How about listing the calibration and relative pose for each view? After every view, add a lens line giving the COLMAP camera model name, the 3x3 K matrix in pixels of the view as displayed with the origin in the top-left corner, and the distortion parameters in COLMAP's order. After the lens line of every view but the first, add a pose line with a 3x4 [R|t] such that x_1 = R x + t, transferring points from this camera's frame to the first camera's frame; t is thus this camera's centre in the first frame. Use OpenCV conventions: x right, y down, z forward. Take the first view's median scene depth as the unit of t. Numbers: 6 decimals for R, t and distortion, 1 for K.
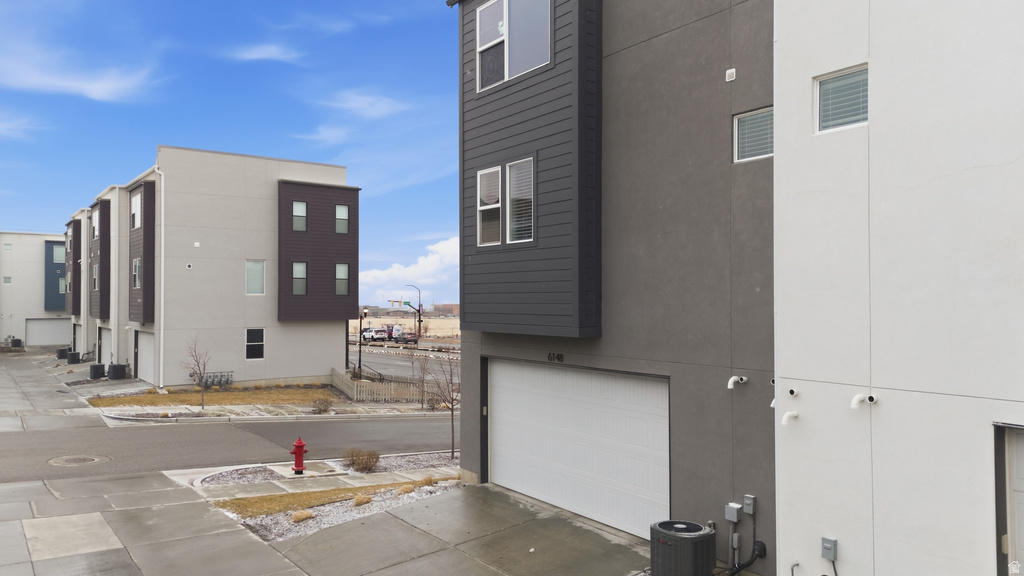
lens RADIAL K [[745.0, 0, 512.0], [0, 745.0, 288.0], [0, 0, 1]] dist [0.090089, -0.077720]
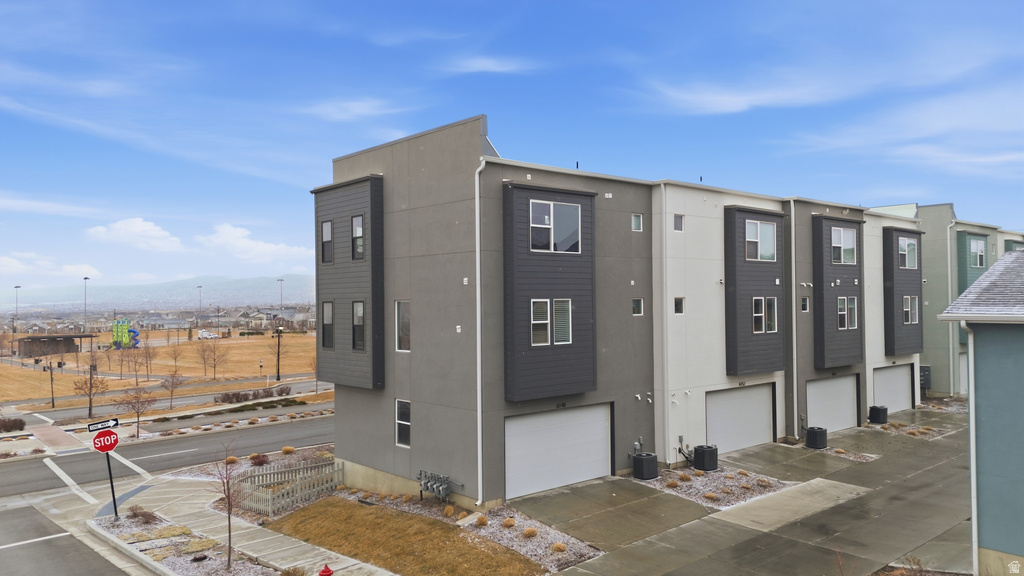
lens RADIAL K [[745.0, 0, 512.0], [0, 745.0, 288.0], [0, 0, 1]] dist [0.090089, -0.077720]
pose [[-0.106397, 0.023772, 0.994040, -0.624881], [-0.002618, 0.999704, -0.024188, -0.053798], [-0.994320, -0.005176, -0.106303, 0.460954]]
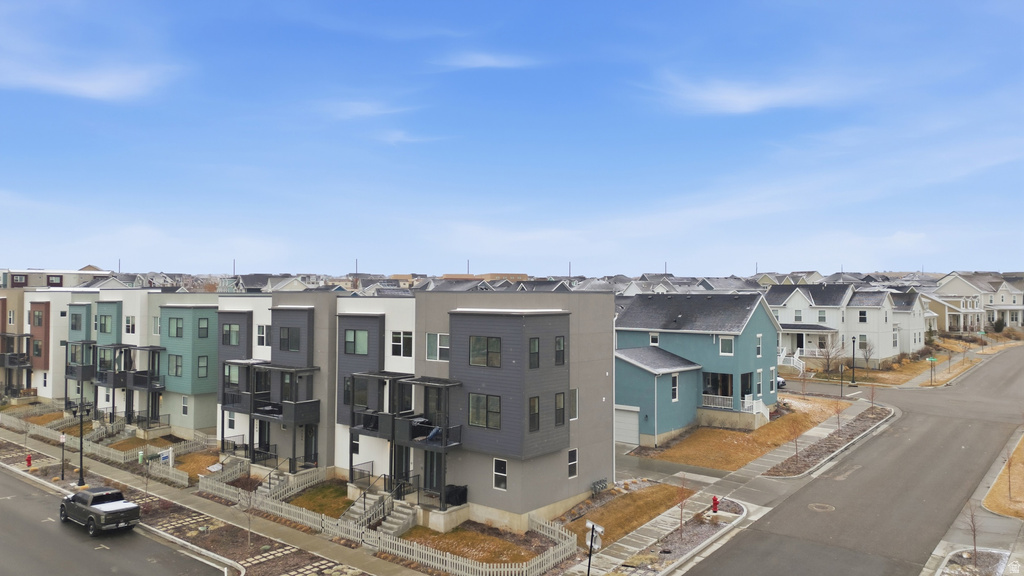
lens RADIAL K [[745.0, 0, 512.0], [0, 745.0, 288.0], [0, 0, 1]] dist [0.090089, -0.077720]
pose [[-0.965085, -0.005909, -0.261869, 0.450195], [0.000859, 0.999669, -0.025720, -0.182372], [0.261934, -0.025047, -0.964761, 1.557120]]
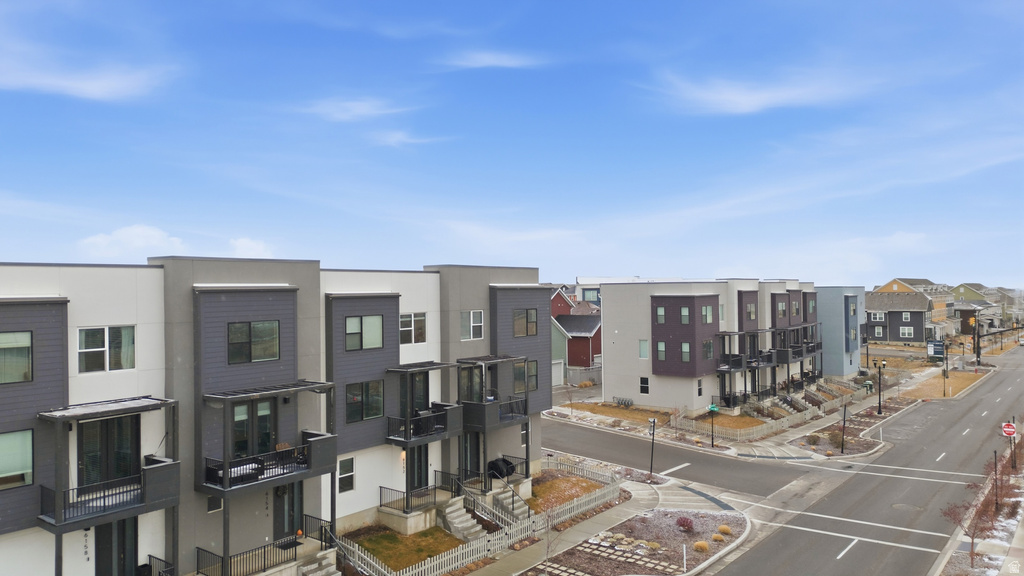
lens RADIAL K [[745.0, 0, 512.0], [0, 745.0, 288.0], [0, 0, 1]] dist [0.090089, -0.077720]
pose [[0.288540, -0.003913, -0.957460, 1.305001], [0.024536, 0.999693, 0.003309, -0.177057], [0.957153, -0.024447, 0.288548, 0.174299]]
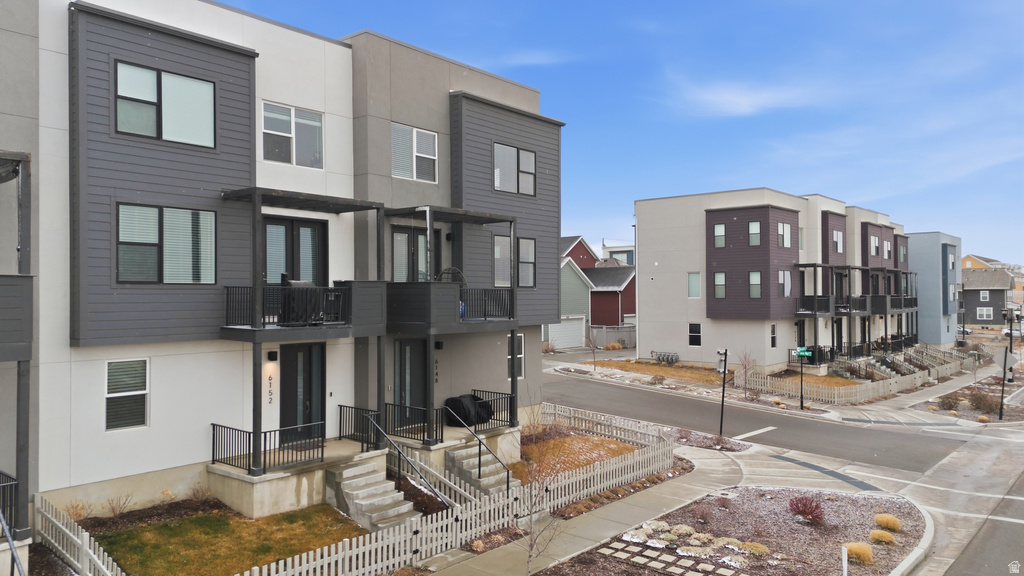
lens RADIAL K [[745.0, 0, 512.0], [0, 745.0, 288.0], [0, 0, 1]] dist [0.090089, -0.077720]
pose [[0.254992, -0.008861, -0.966903, 0.865160], [0.017751, 0.999832, -0.004482, -0.008557], [0.966780, -0.016021, 0.255106, 0.346721]]
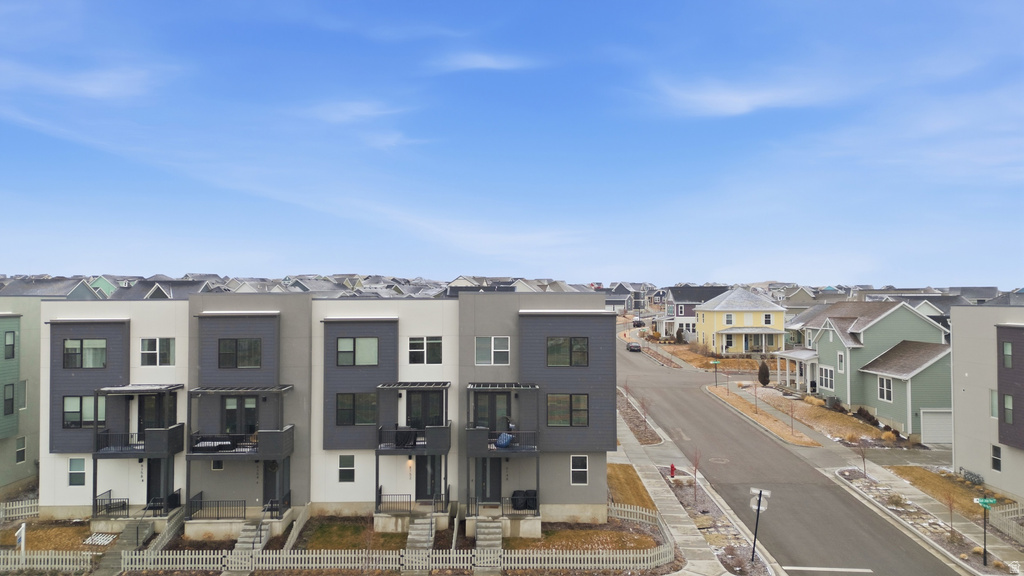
lens RADIAL K [[745.0, 0, 512.0], [0, 745.0, 288.0], [0, 0, 1]] dist [0.090089, -0.077720]
pose [[-0.579852, -0.008229, -0.814680, 1.133966], [0.015862, 0.999645, -0.021387, -0.189554], [0.814568, -0.025324, -0.579516, 1.085119]]
